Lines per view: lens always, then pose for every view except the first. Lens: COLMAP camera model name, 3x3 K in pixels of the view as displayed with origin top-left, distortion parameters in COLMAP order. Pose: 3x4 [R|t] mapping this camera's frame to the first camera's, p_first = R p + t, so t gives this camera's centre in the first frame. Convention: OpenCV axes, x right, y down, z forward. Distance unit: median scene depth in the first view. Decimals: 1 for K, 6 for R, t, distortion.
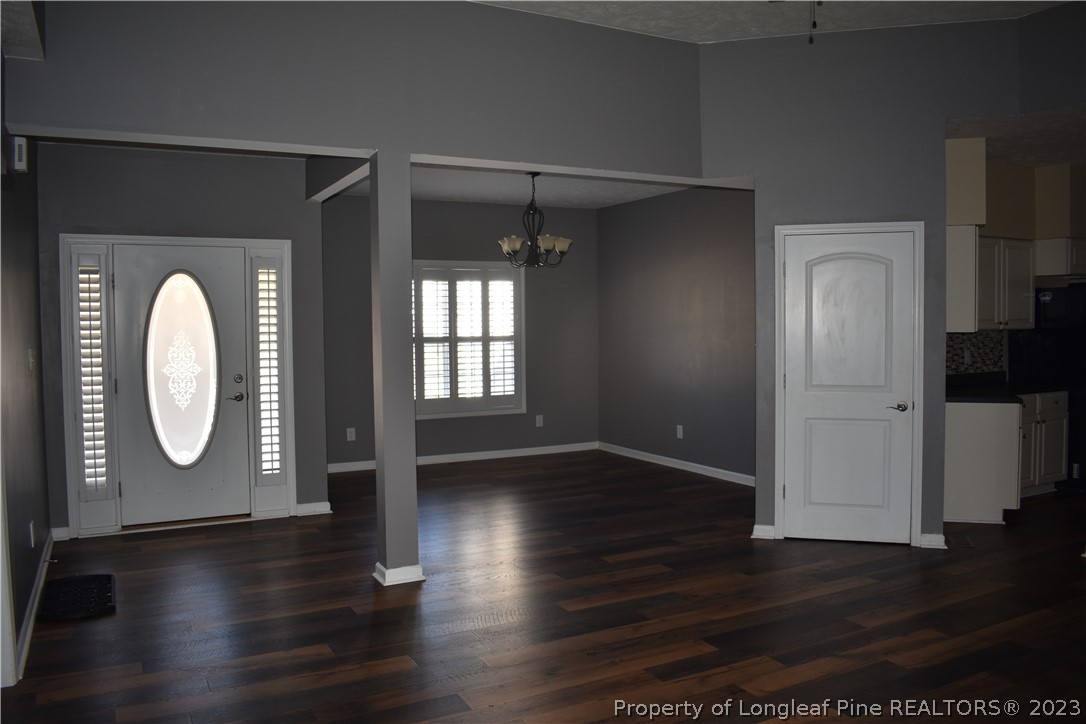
lens RADIAL K [[850.8, 0, 554.6], [0, 850.8, 363.5], [0, 0, 1]] dist [-0.094703, 0.017028]
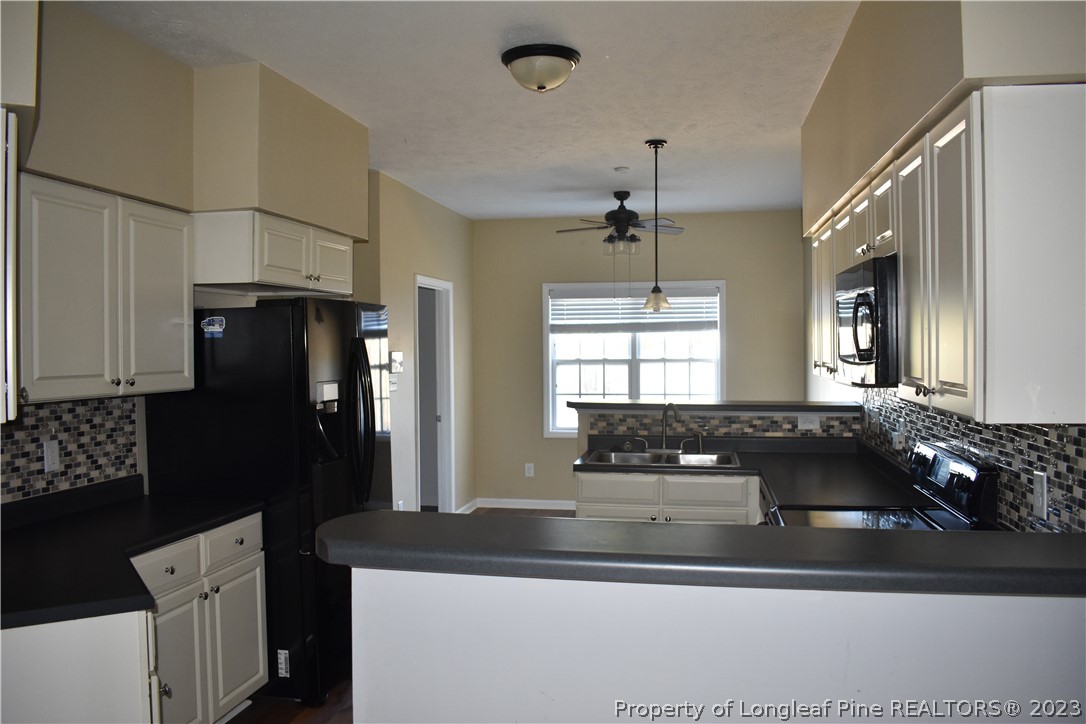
lens RADIAL K [[850.8, 0, 547.2], [0, 850.8, 360.7], [0, 0, 1]] dist [-0.094703, 0.017028]
pose [[0.624850, -0.002928, 0.780739, 0.339933], [0.037333, 0.998961, -0.026132, -0.040777], [-0.779852, 0.045476, 0.624310, 0.548729]]
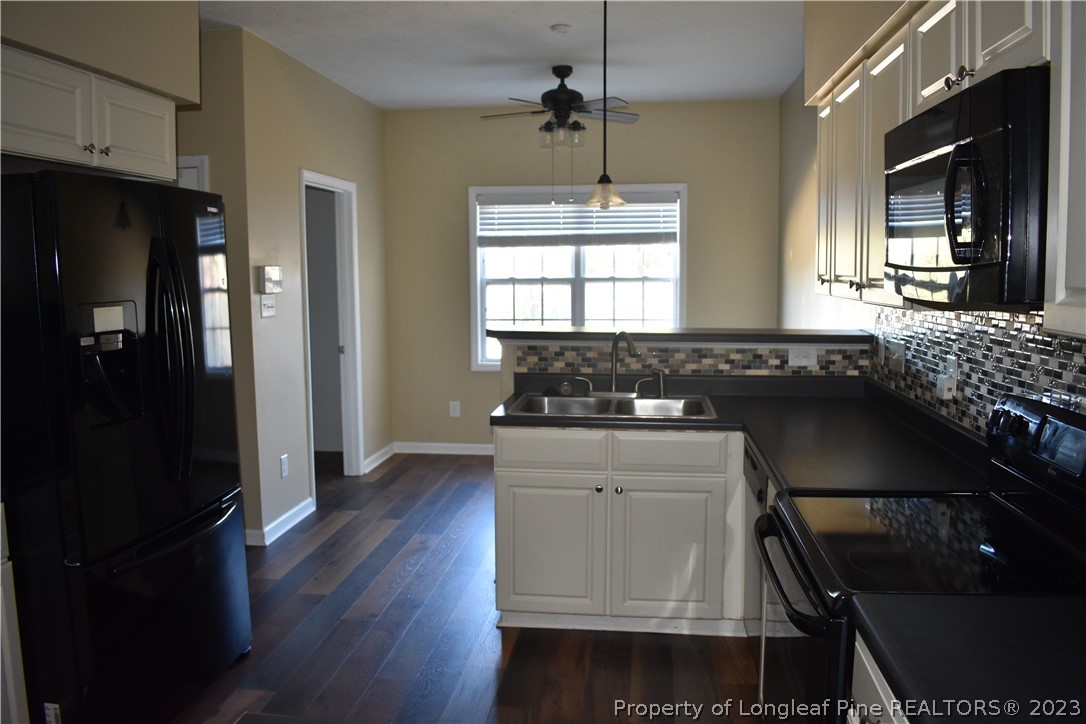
lens RADIAL K [[850.8, 0, 546.9], [0, 850.8, 360.3], [0, 0, 1]] dist [-0.094703, 0.017028]
pose [[0.576678, -0.074618, 0.813557, 0.501196], [0.038818, 0.997198, 0.063945, -0.037887], [-0.816049, -0.005295, 0.577959, 0.646847]]
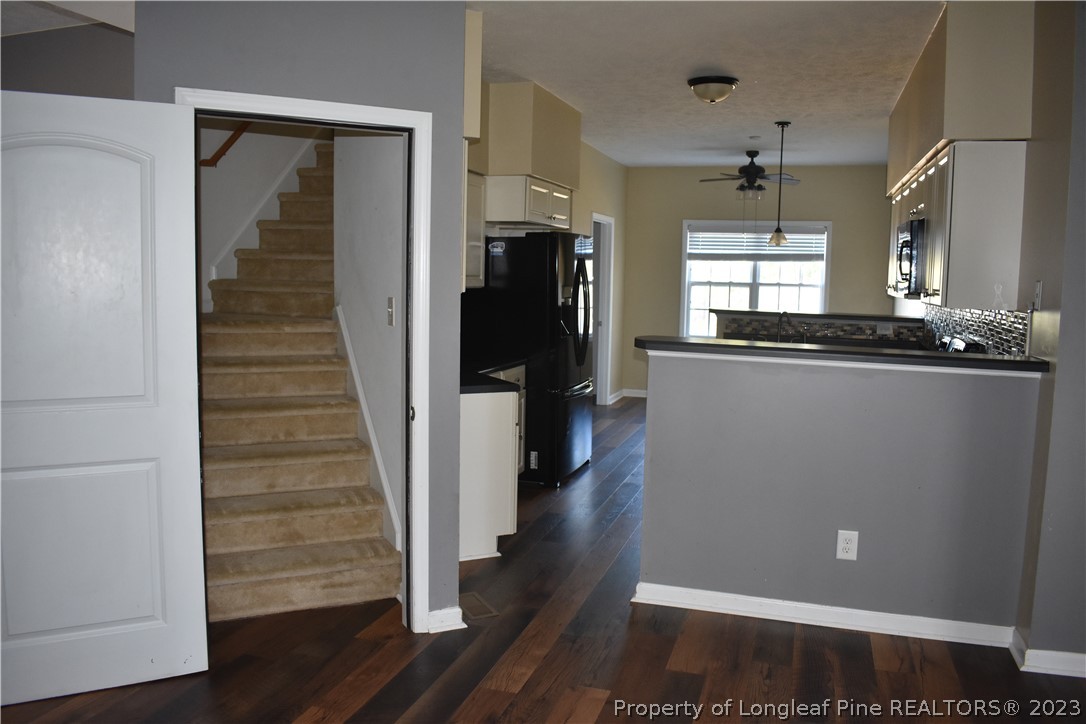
lens RADIAL K [[850.8, 0, 548.3], [0, 850.8, 361.4], [0, 0, 1]] dist [-0.094703, 0.017028]
pose [[0.715276, -0.043519, 0.697486, 0.051685], [0.004359, 0.998318, 0.057819, -0.019263], [-0.698829, -0.038316, 0.714262, 0.388861]]
